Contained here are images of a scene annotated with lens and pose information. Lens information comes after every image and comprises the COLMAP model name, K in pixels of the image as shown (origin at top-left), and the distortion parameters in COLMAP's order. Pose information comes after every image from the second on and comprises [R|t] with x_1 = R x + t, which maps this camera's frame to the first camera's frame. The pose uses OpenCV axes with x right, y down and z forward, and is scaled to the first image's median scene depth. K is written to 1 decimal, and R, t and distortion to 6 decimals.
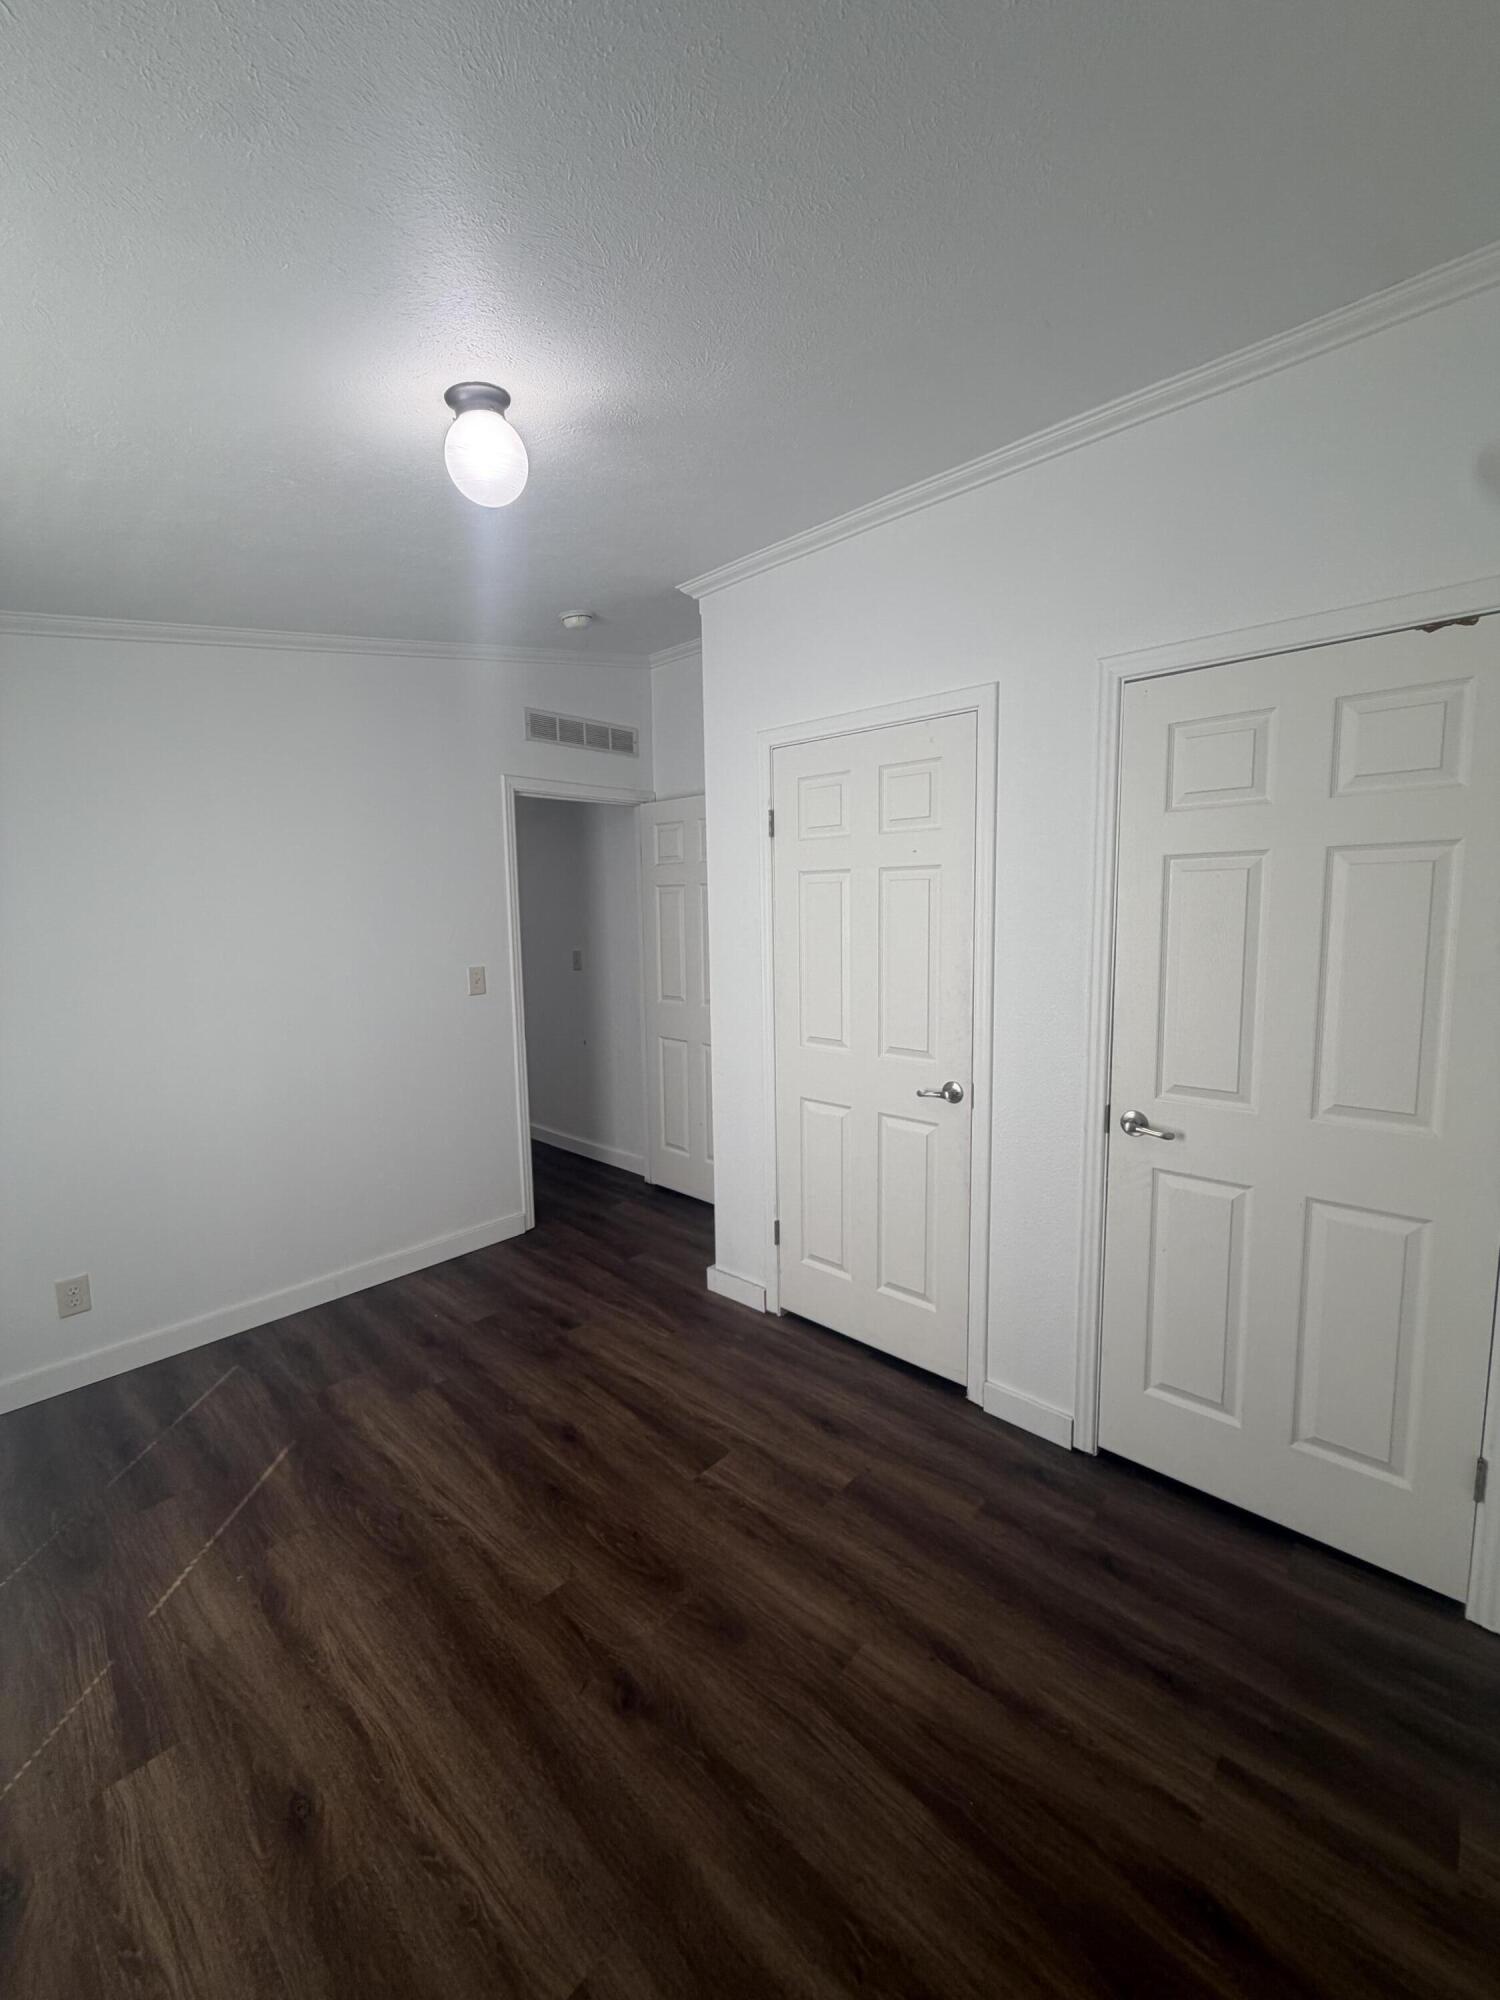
lens RADIAL K [[799.2, 0, 742.1], [0, 799.2, 1004.8], [0, 0, 1]] dist [-0.008722, 0.000438]
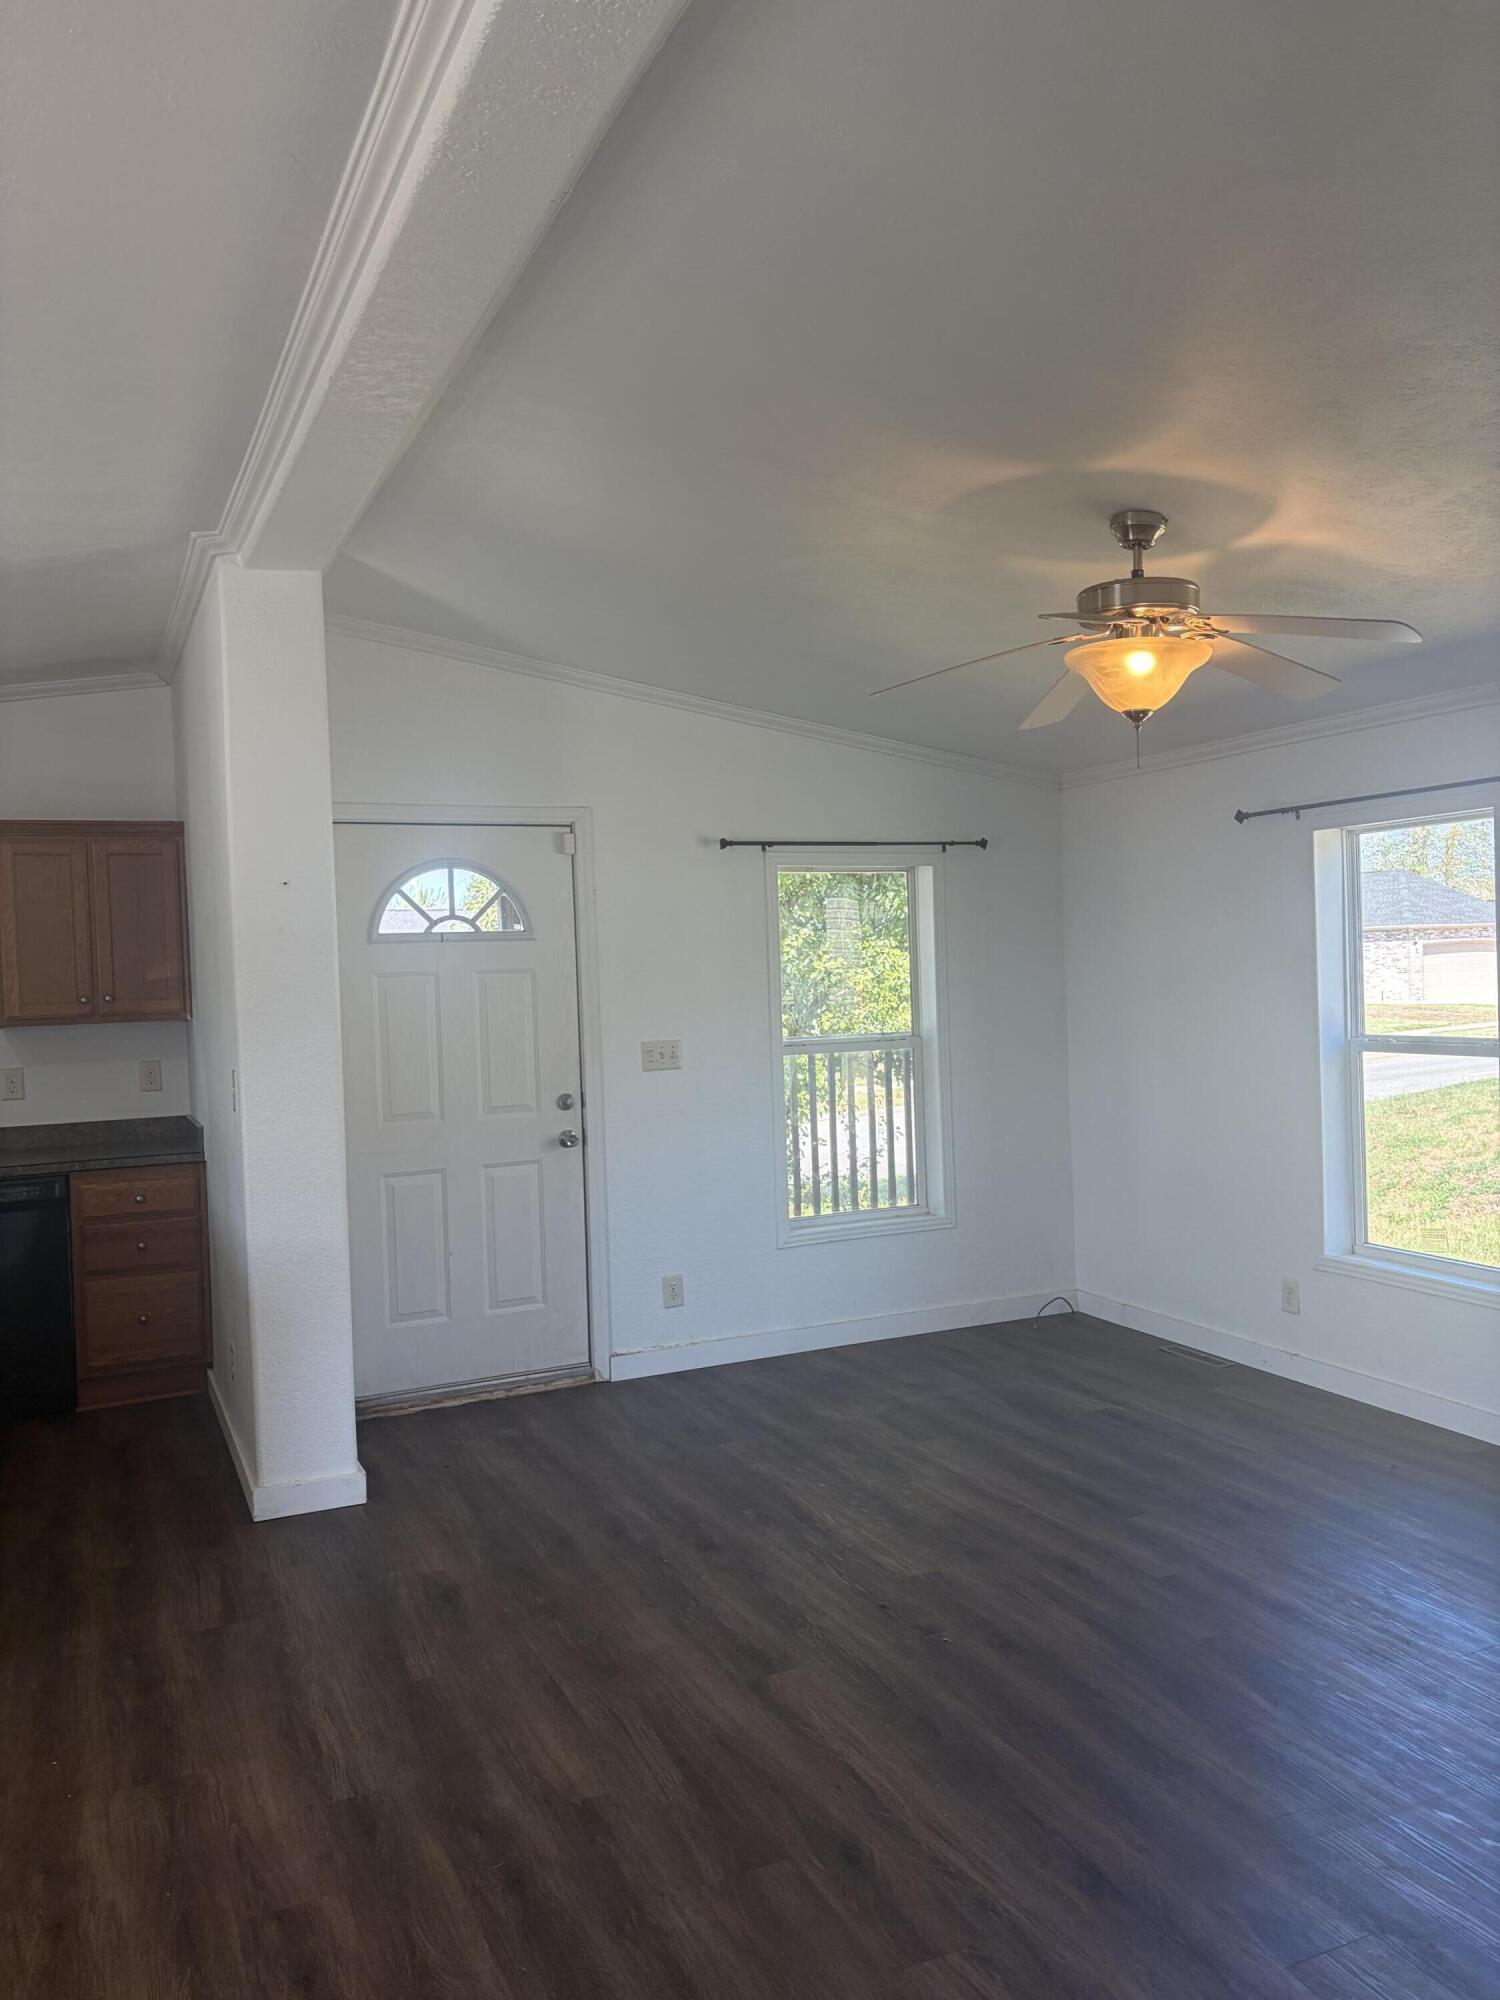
lens RADIAL K [[1510.0, 0, 758.9], [0, 1510.0, 1000.4], [0, 0, 1]] dist [0.040434, -0.034768]
pose [[0.926603, 0.005012, -0.376008, 0.684063], [-0.041814, 0.995084, -0.089779, 0.067889], [0.373710, 0.098912, 0.922257, -0.626325]]
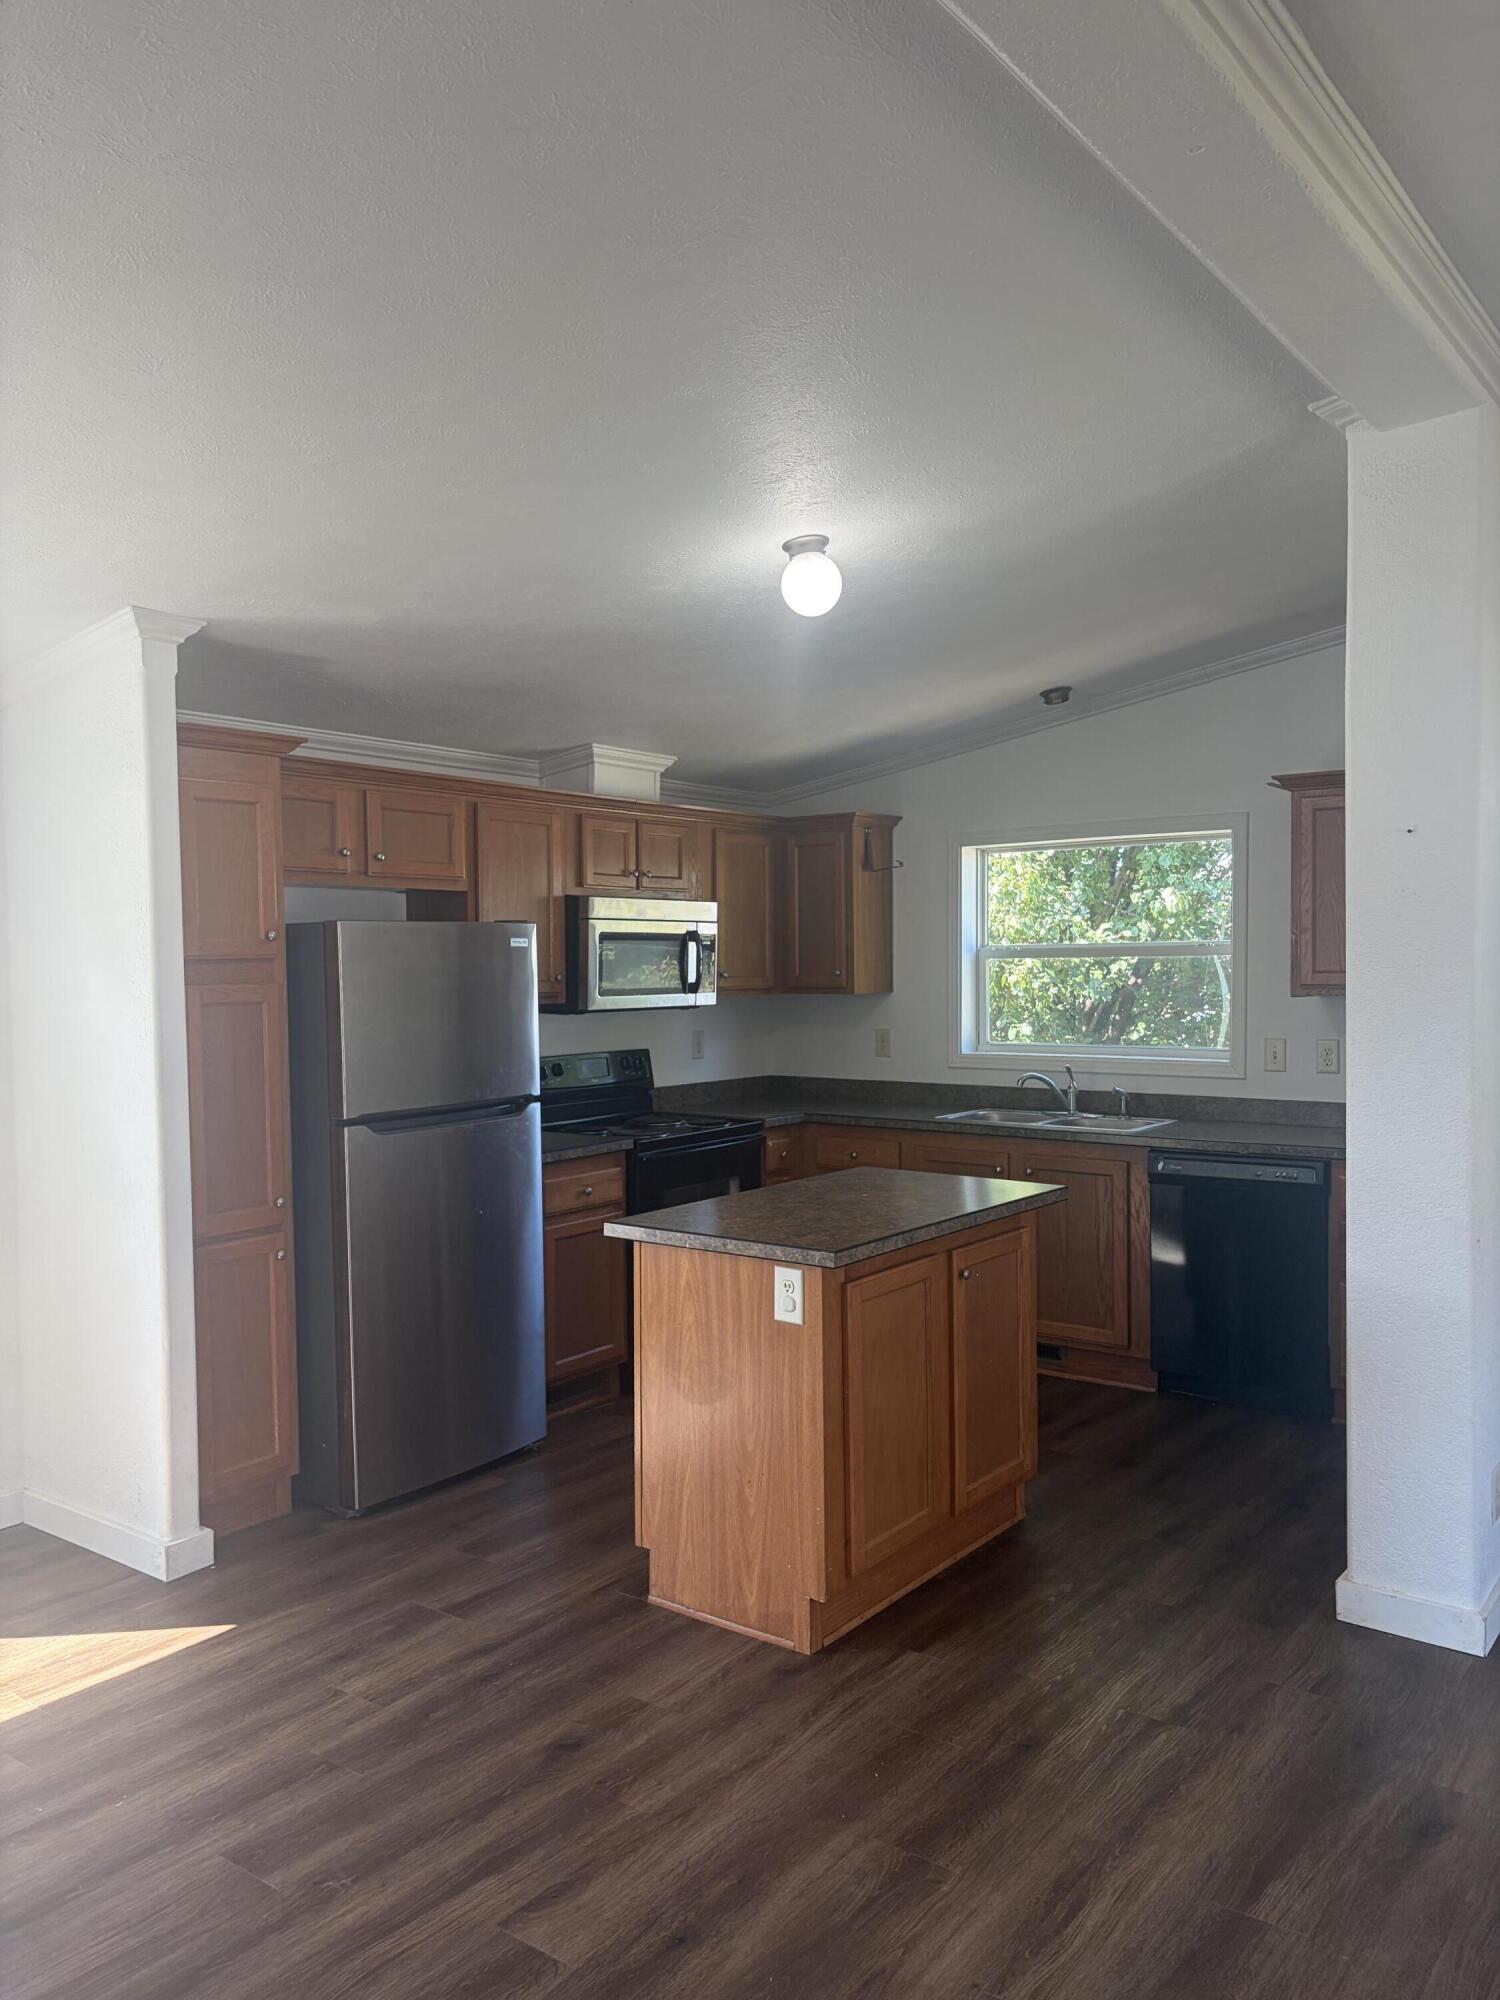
lens RADIAL K [[1510.0, 0, 750.4], [0, 1510.0, 1011.7], [0, 0, 1]] dist [0.040434, -0.034768]
pose [[0.118151, 0.059483, -0.991212, 0.853221], [-0.125629, 0.991079, 0.044500, -0.061061], [0.985017, 0.119268, 0.124570, 0.288983]]
